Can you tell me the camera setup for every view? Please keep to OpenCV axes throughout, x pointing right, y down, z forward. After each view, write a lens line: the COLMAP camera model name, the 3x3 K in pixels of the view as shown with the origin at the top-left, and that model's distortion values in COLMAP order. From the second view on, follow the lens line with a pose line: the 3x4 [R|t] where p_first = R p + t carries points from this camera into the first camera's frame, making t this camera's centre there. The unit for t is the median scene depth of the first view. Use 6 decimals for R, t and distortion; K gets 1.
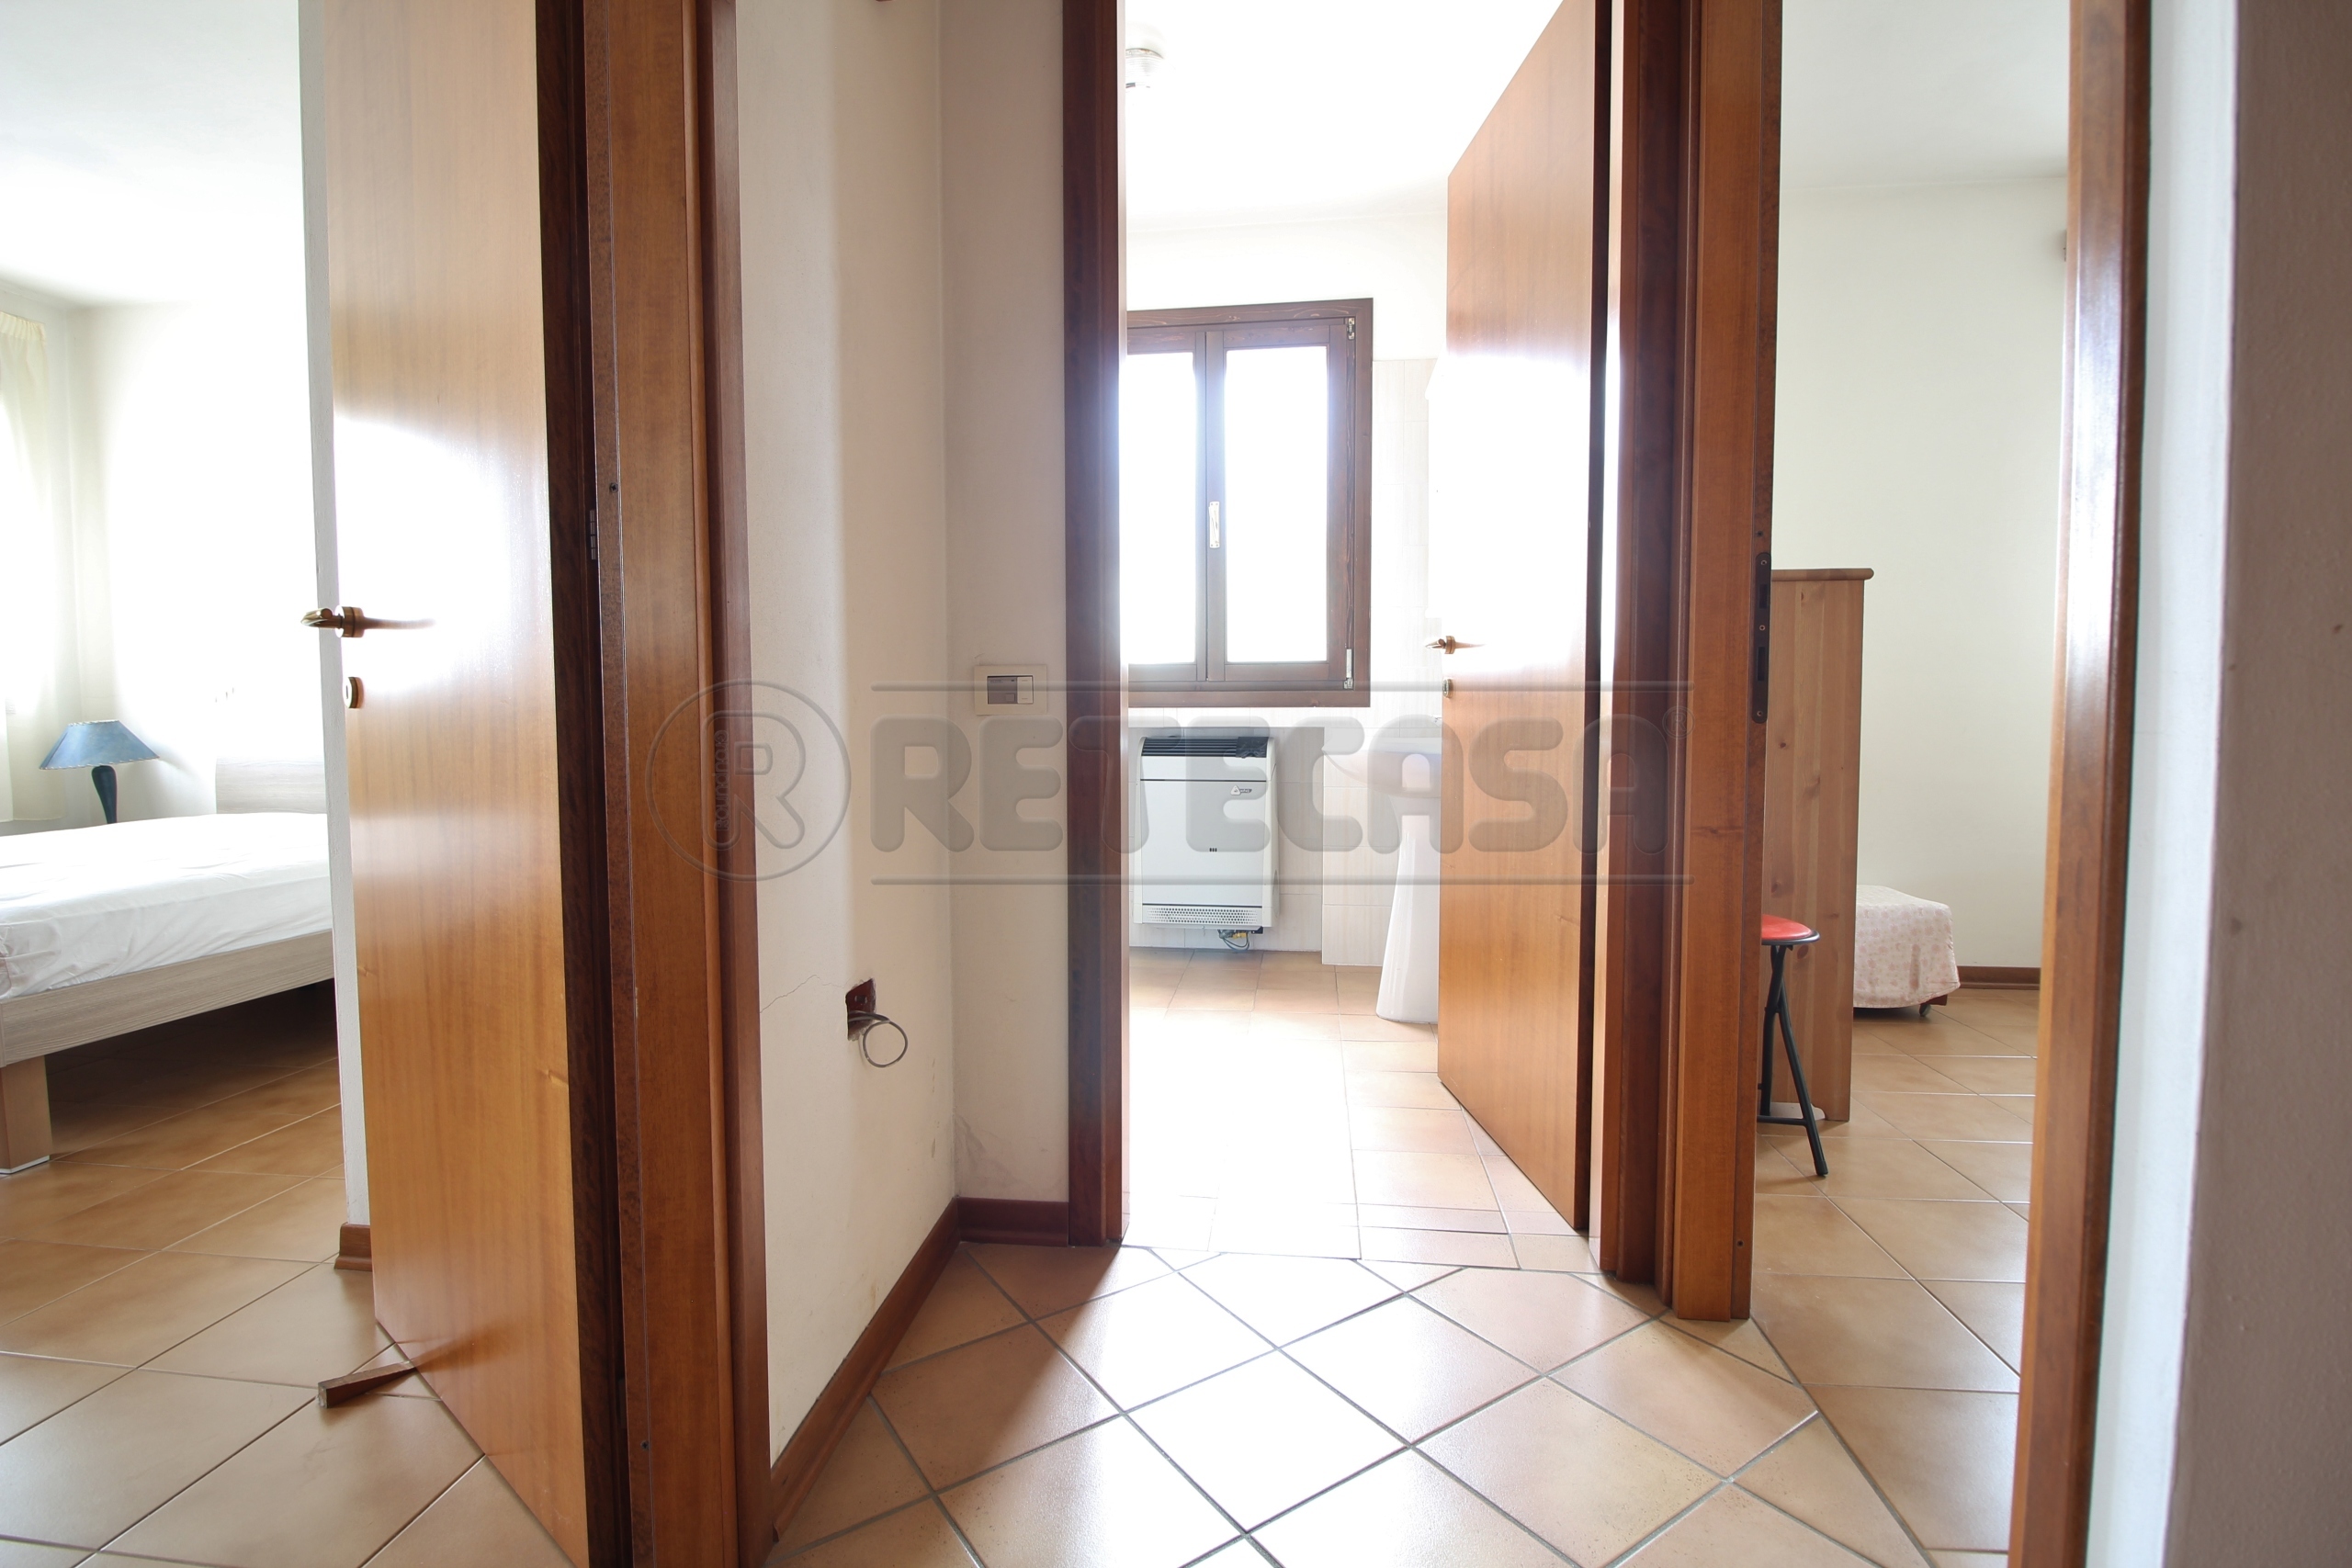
lens RADIAL K [[1115.2, 0, 1175.9], [0, 1115.2, 769.8], [0, 0, 1]] dist [-0.013566, -0.002594]
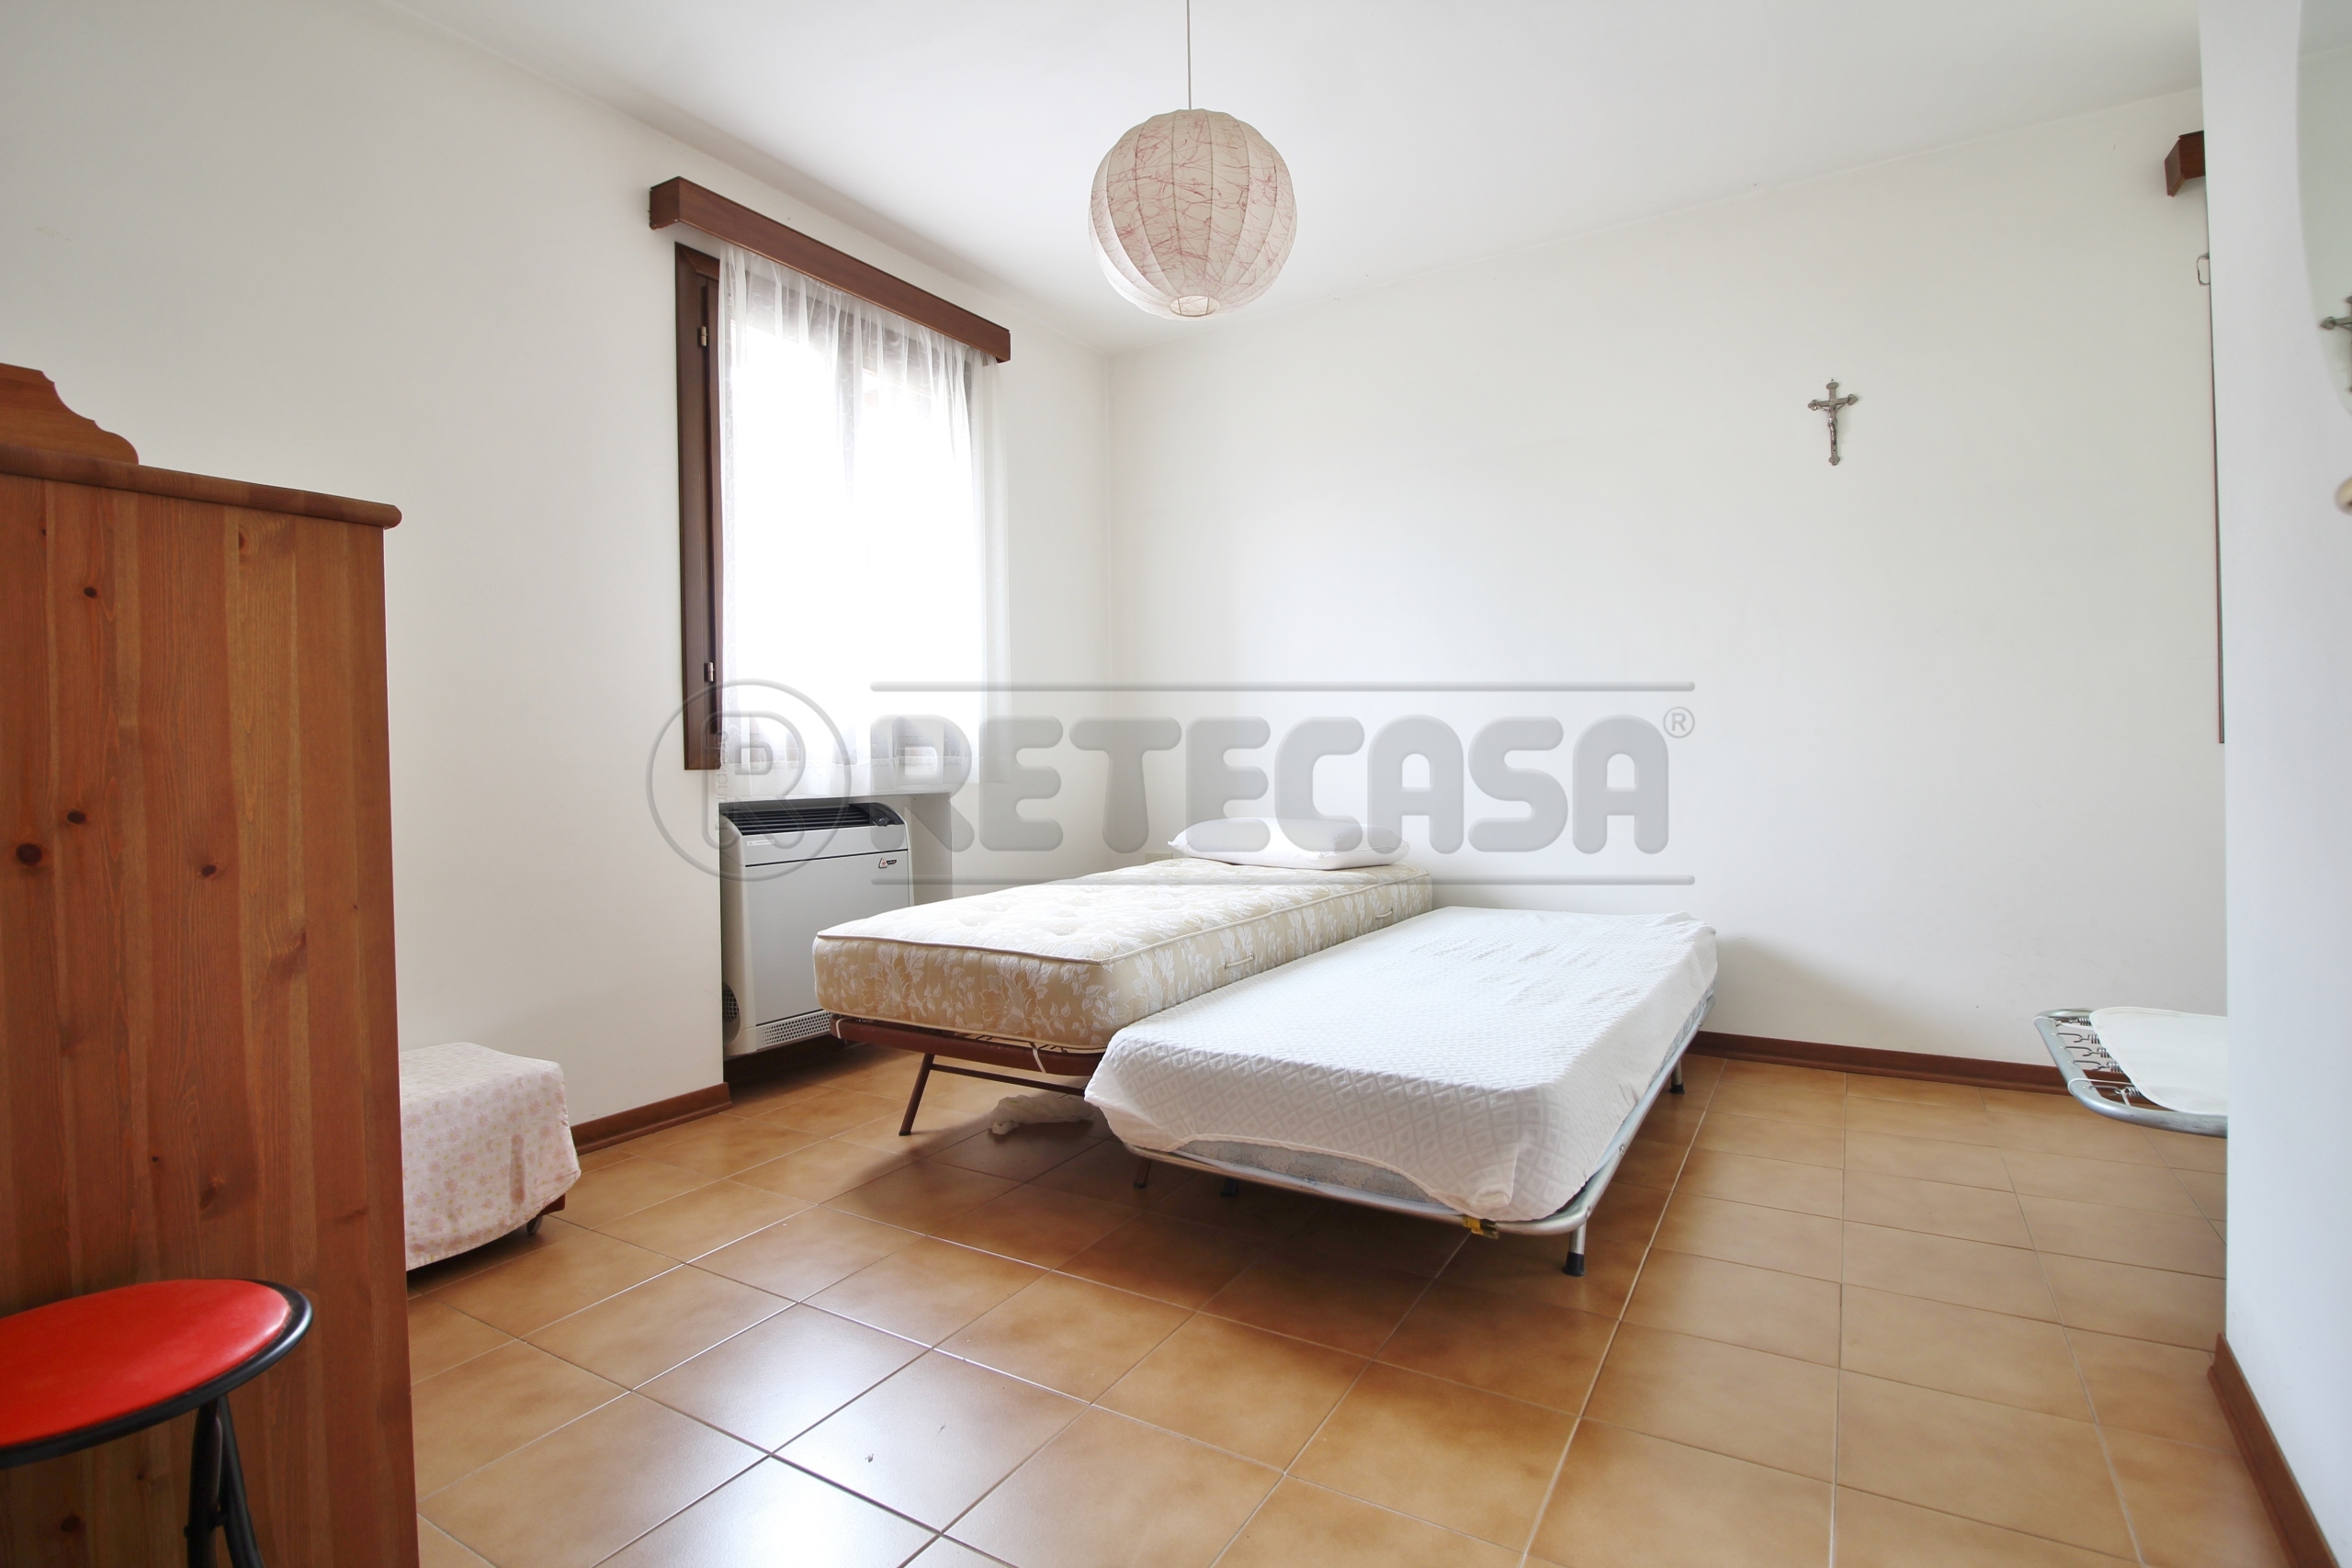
lens RADIAL K [[1115.2, 0, 1181.6], [0, 1115.2, 776.5], [0, 0, 1]] dist [-0.013566, -0.002594]
pose [[0.412954, -0.016603, 0.910600, 0.236165], [0.064025, 0.997889, -0.010840, -0.022869], [-0.908499, 0.062778, 0.413146, 0.356090]]
